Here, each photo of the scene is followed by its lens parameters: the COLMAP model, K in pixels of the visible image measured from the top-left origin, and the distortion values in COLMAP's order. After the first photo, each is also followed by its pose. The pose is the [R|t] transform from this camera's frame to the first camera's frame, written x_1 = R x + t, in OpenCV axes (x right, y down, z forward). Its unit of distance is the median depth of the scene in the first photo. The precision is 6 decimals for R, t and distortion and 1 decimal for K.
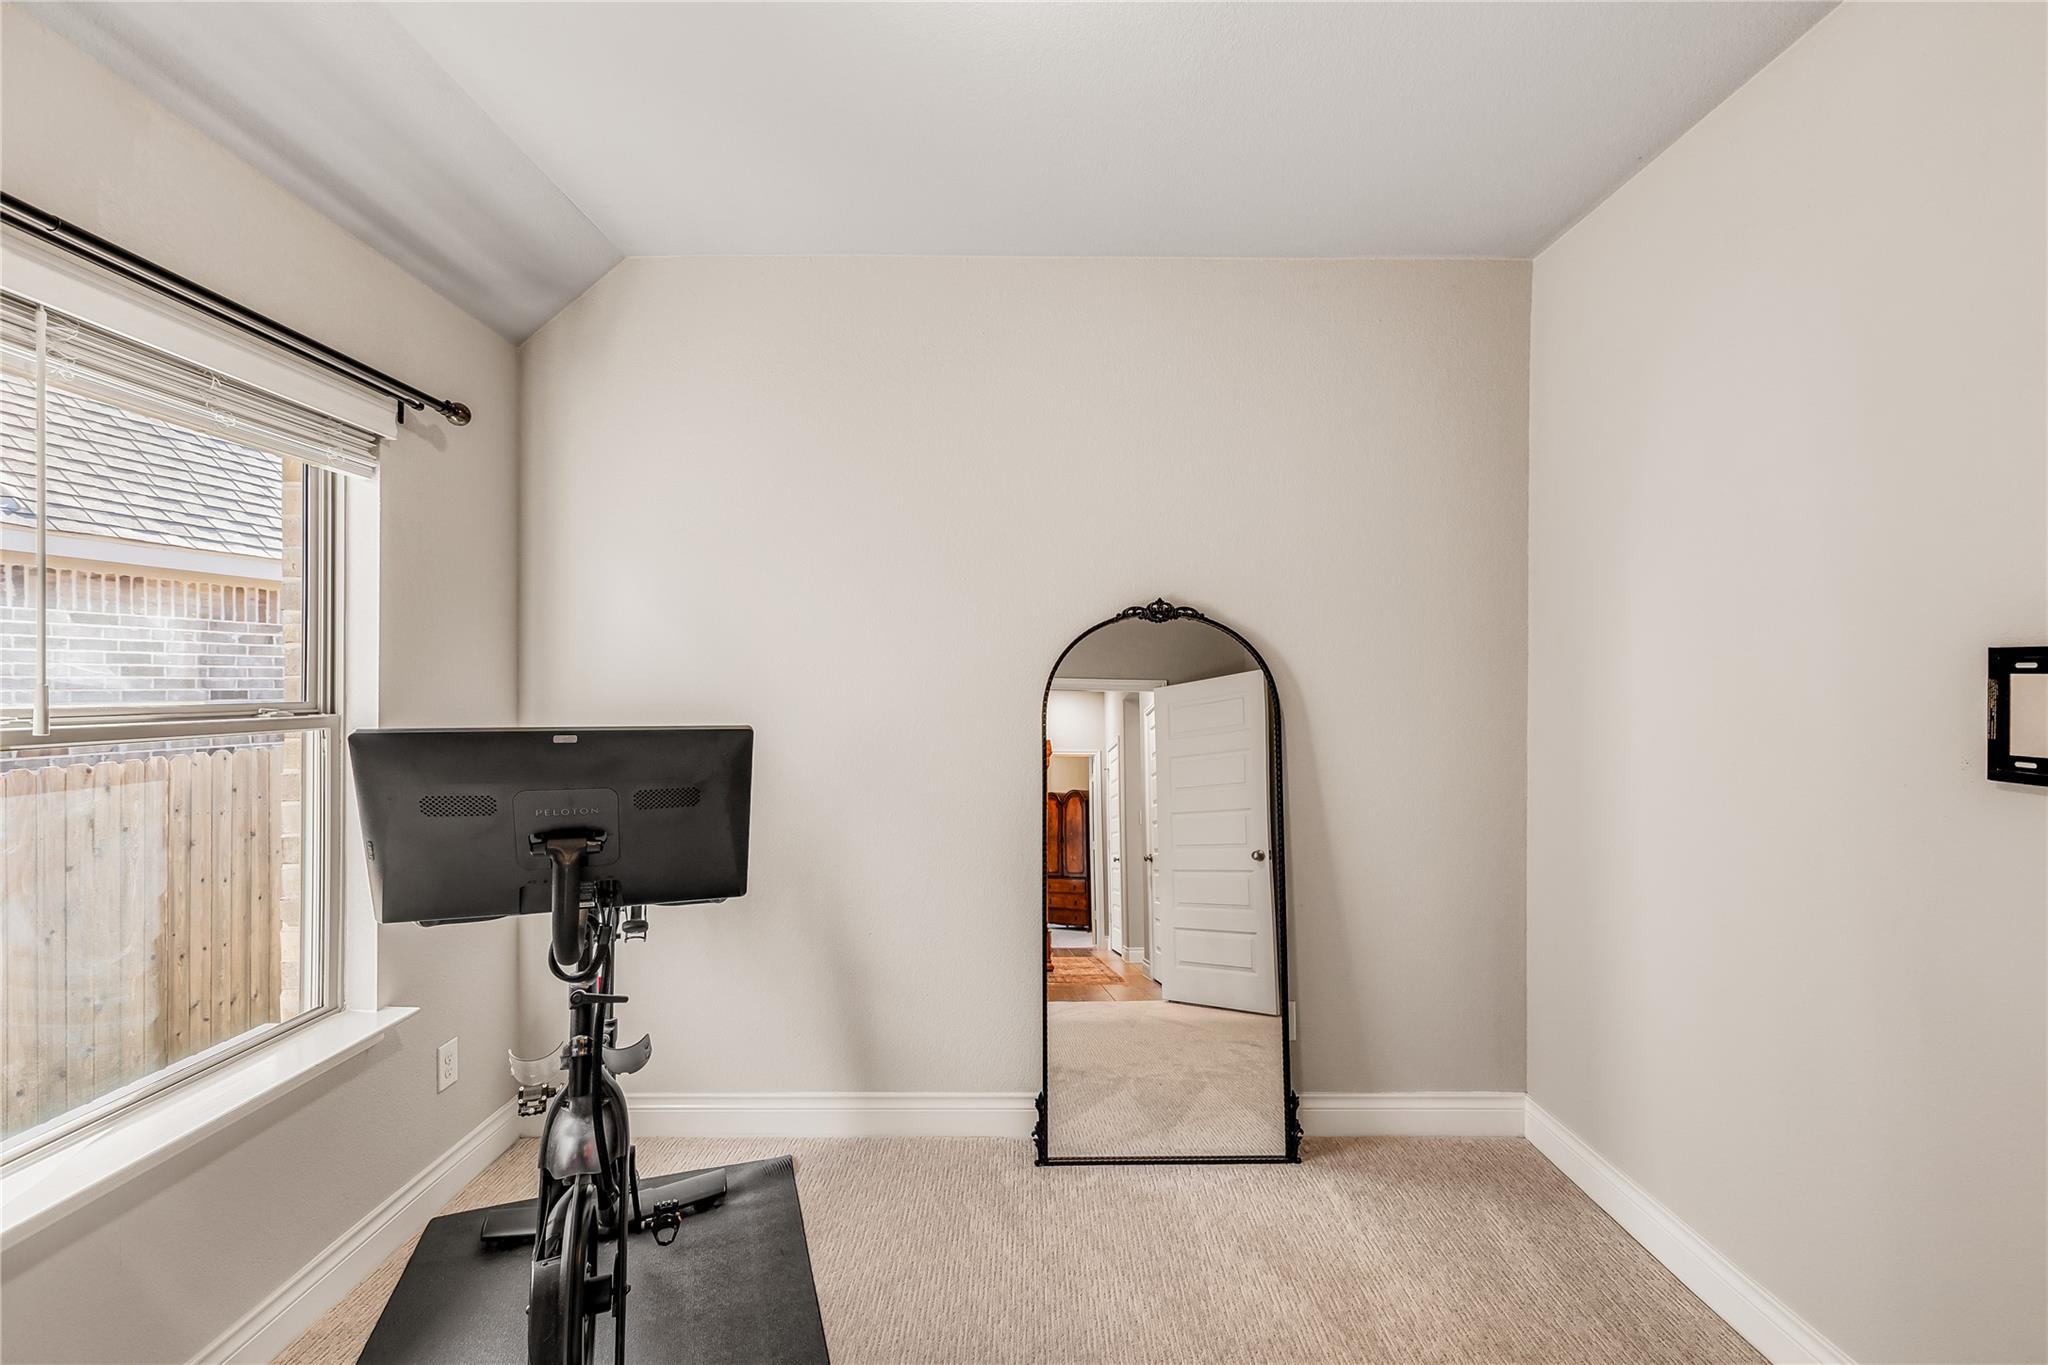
lens RADIAL K [[916.9, 0, 1030.0], [0, 916.9, 688.4], [0, 0, 1]] dist [0.001017, -0.000730]
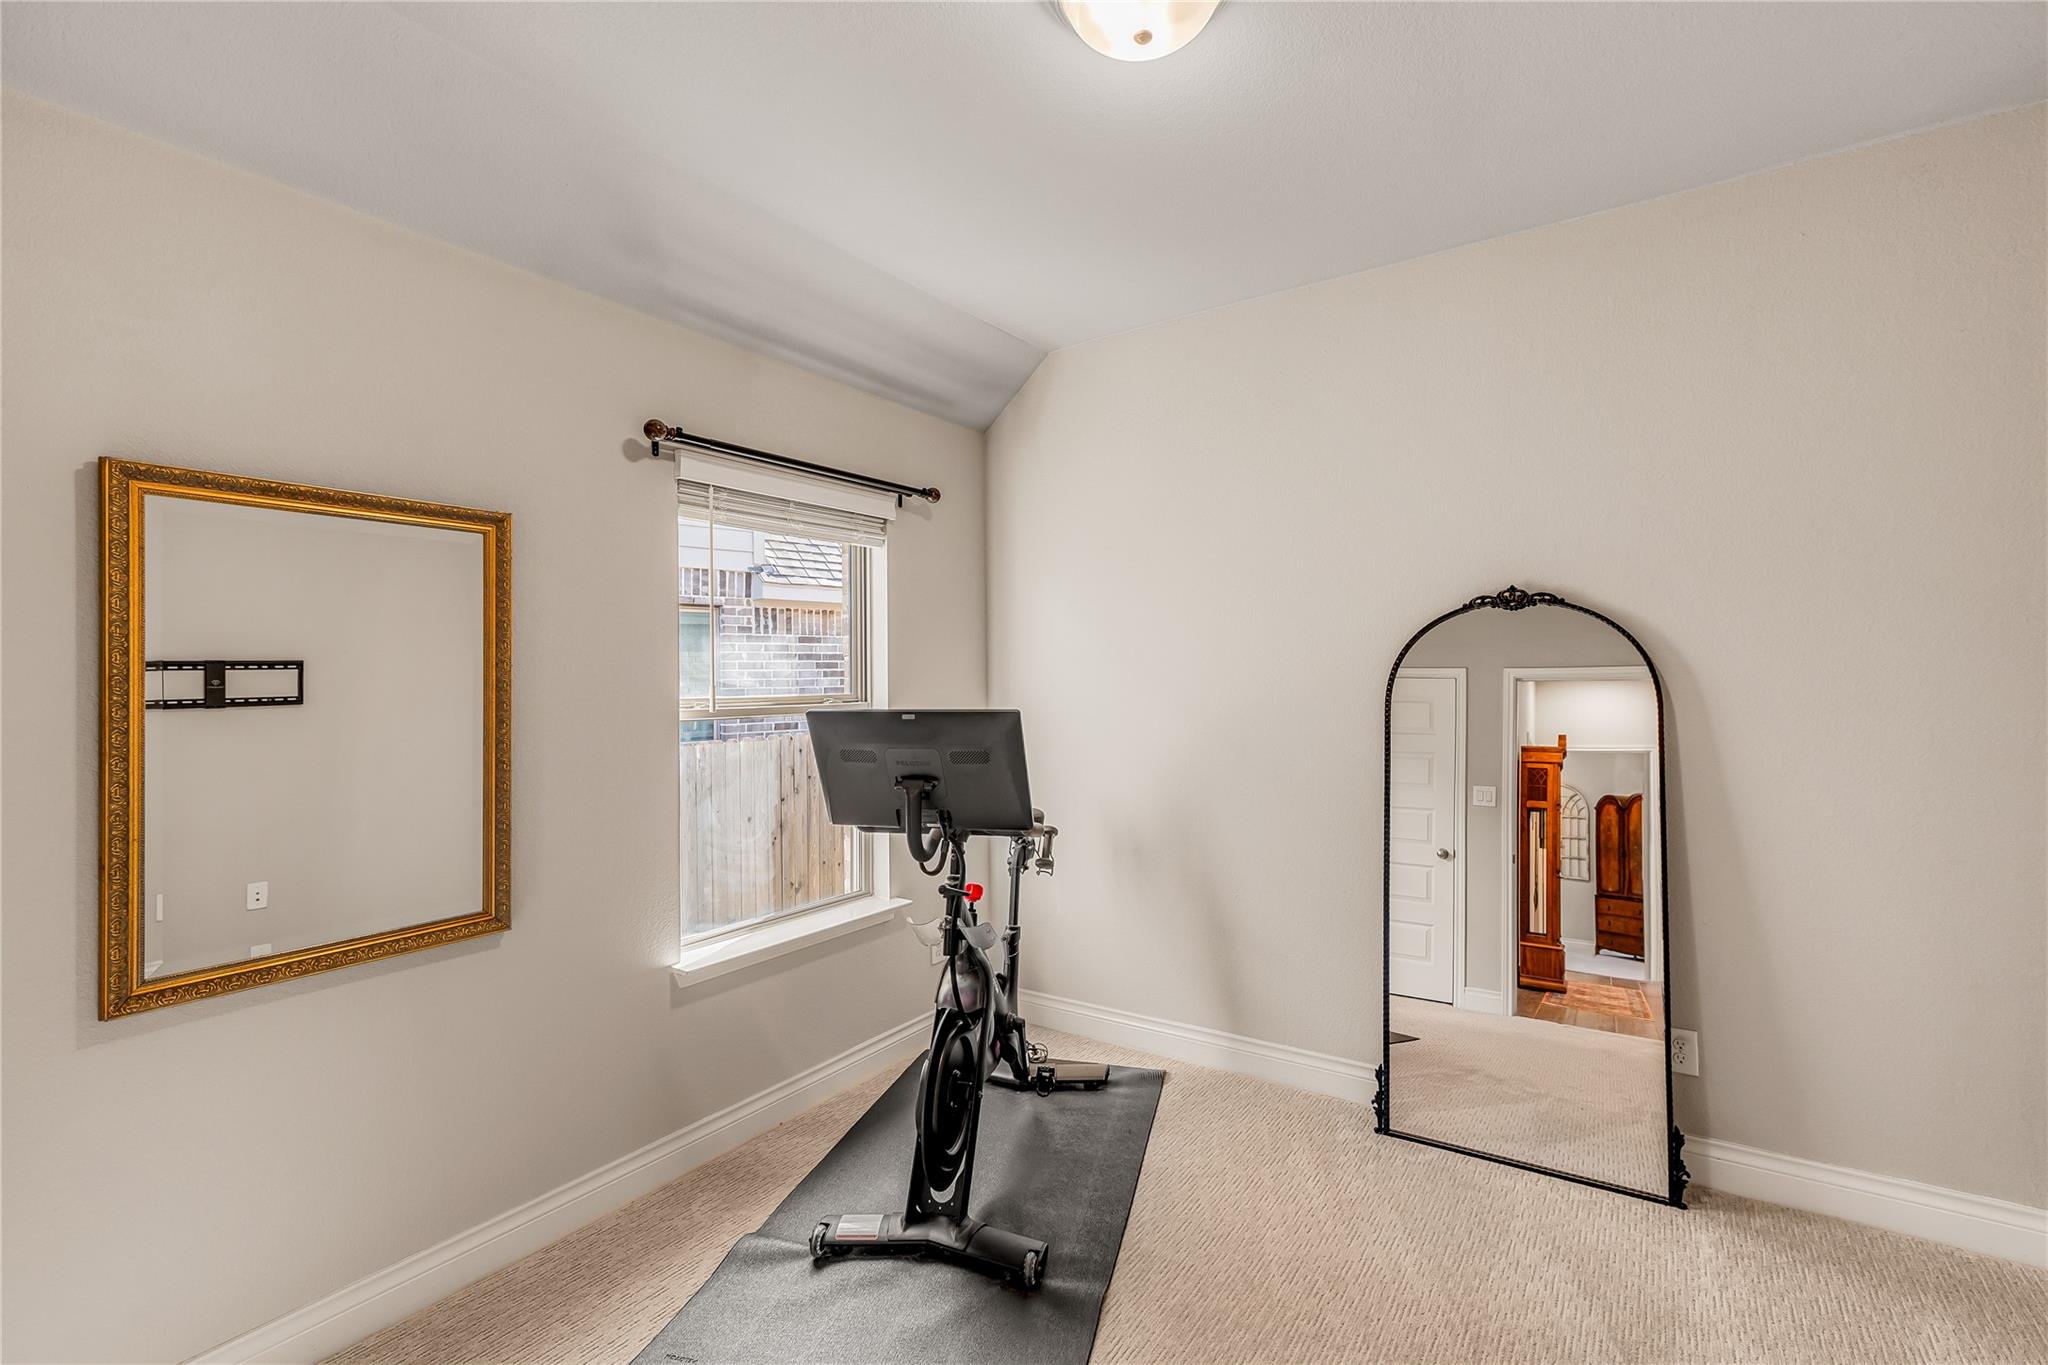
lens RADIAL K [[916.9, 0, 1019.2], [0, 916.9, 672.3], [0, 0, 1]] dist [0.001017, -0.000730]
pose [[0.820807, -0.016220, -0.570975, 0.300762], [0.011738, 0.999865, -0.011530, -0.001059], [0.571085, 0.002762, 0.820887, -0.108103]]
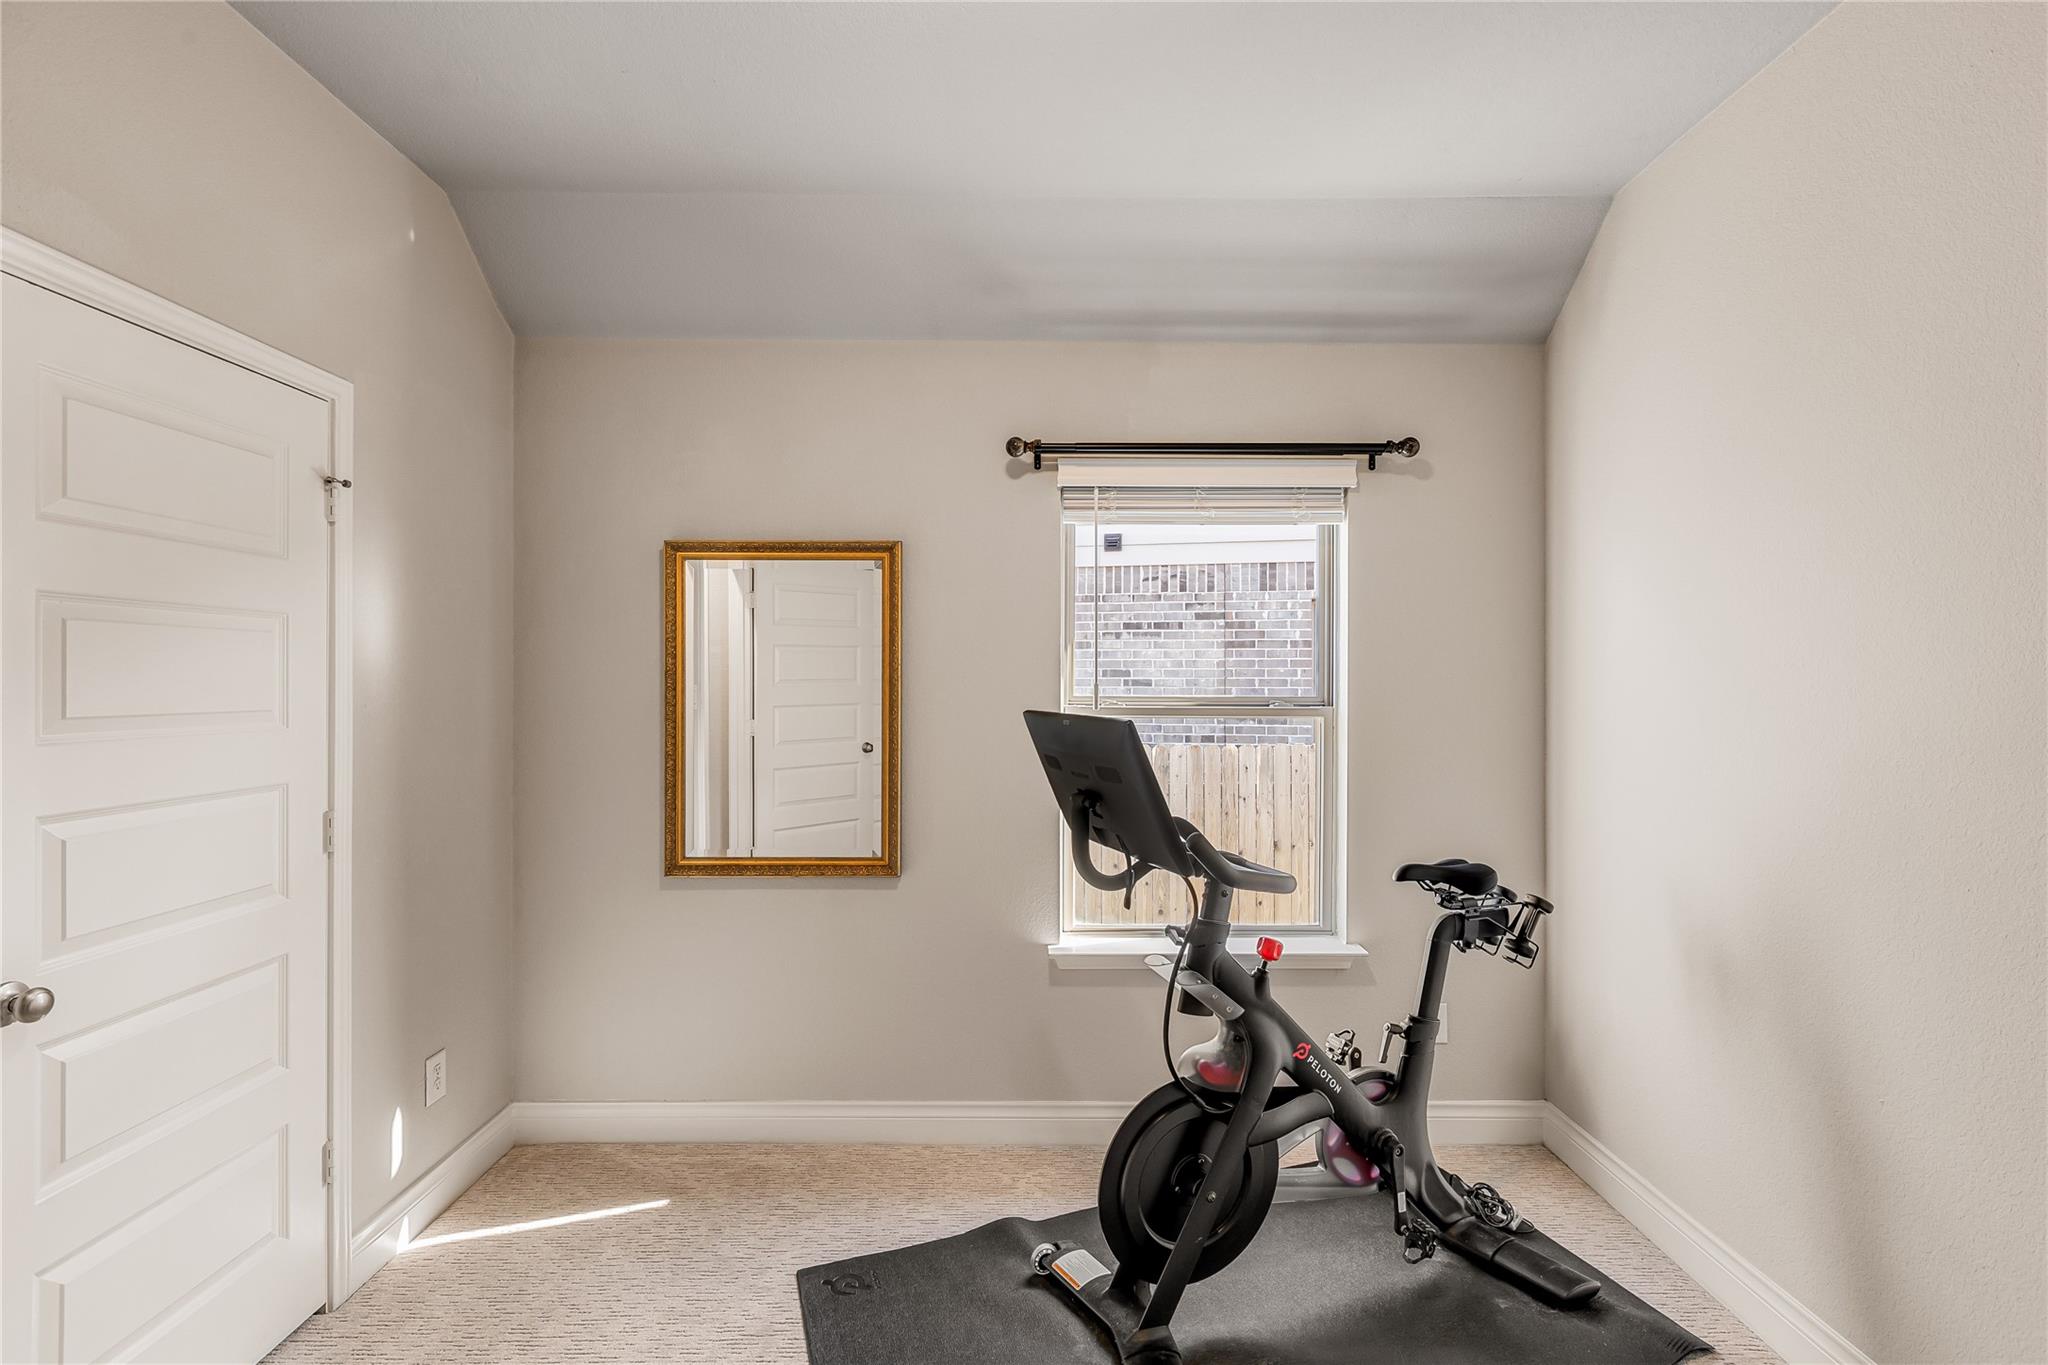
lens RADIAL K [[916.9, 0, 1018.6], [0, 916.9, 680.0], [0, 0, 1]] dist [0.001017, -0.000730]
pose [[0.001332, -0.000312, -0.999999, 0.493758], [-0.007462, 0.999972, -0.000322, -0.005865], [0.999971, 0.007463, 0.001330, 0.494812]]
